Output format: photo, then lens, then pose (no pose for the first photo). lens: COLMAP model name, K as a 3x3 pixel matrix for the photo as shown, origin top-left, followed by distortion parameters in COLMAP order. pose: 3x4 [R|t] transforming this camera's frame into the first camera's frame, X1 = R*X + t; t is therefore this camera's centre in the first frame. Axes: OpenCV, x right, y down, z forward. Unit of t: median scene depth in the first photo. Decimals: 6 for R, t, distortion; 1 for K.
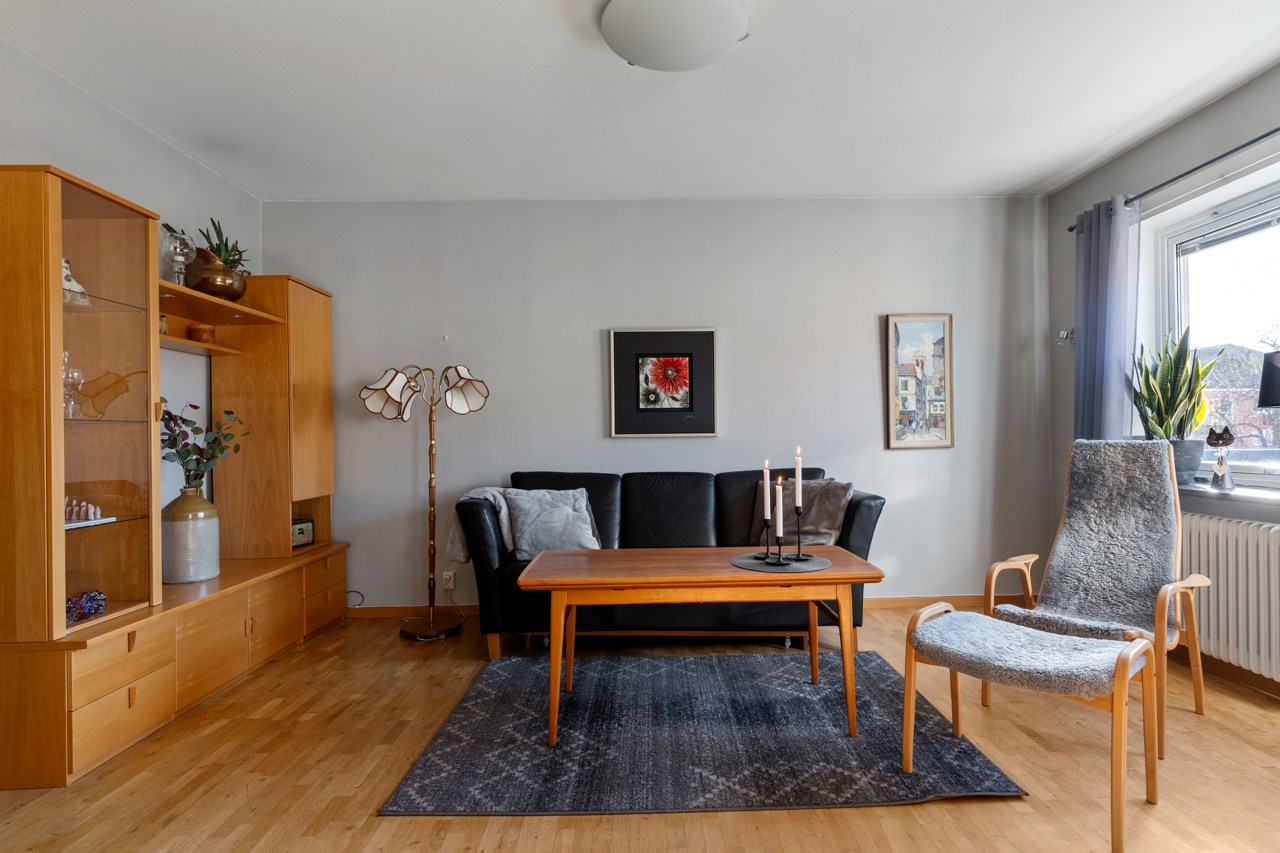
lens RADIAL K [[699.8, 0, 638.3], [0, 699.8, 429.2], [0, 0, 1]] dist [-0.003987, 0.000624]
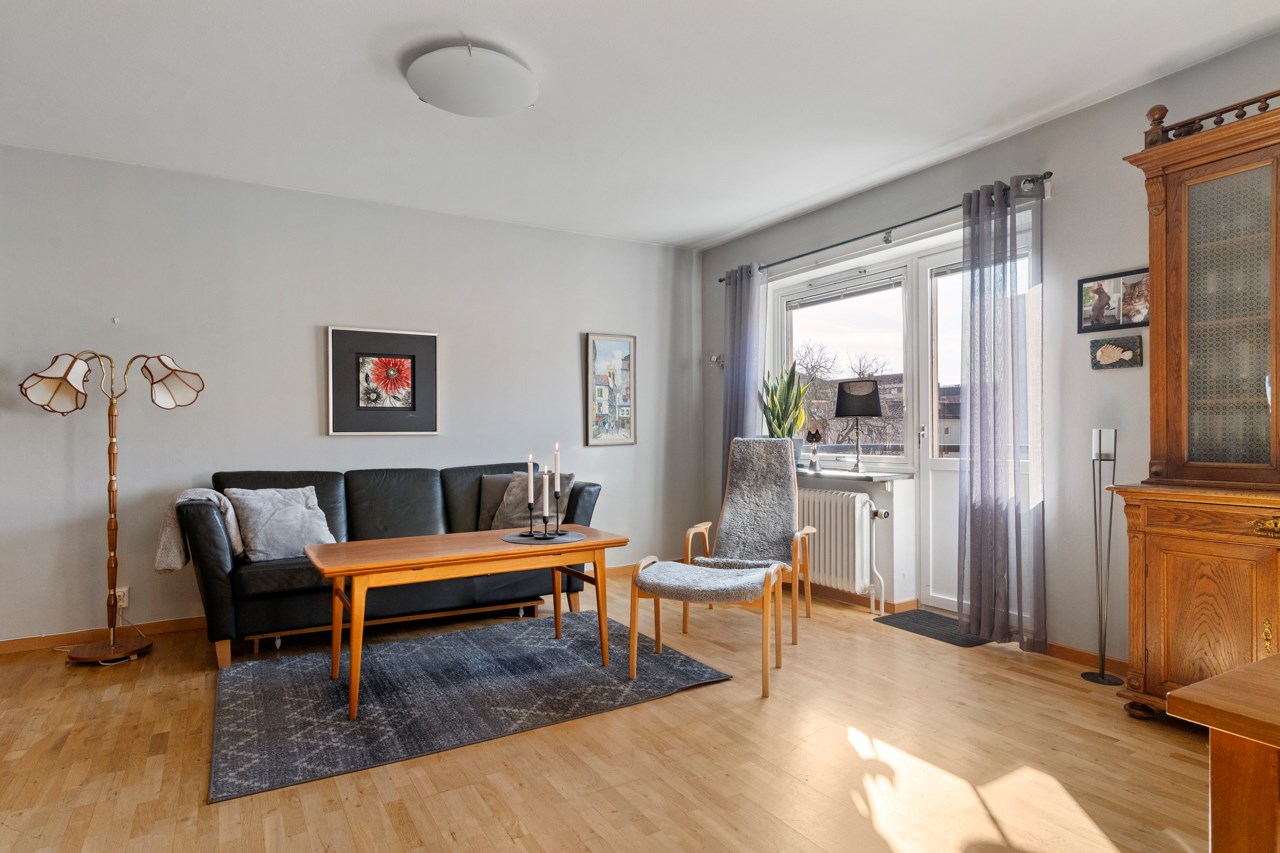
lens RADIAL K [[699.8, 0, 637.4], [0, 699.8, 435.5], [0, 0, 1]] dist [-0.003987, 0.000624]
pose [[0.875612, 0.004112, 0.482998, -0.190360], [-0.008756, 0.999935, 0.007360, 0.001316], [-0.482937, -0.010674, 0.875590, -0.112419]]
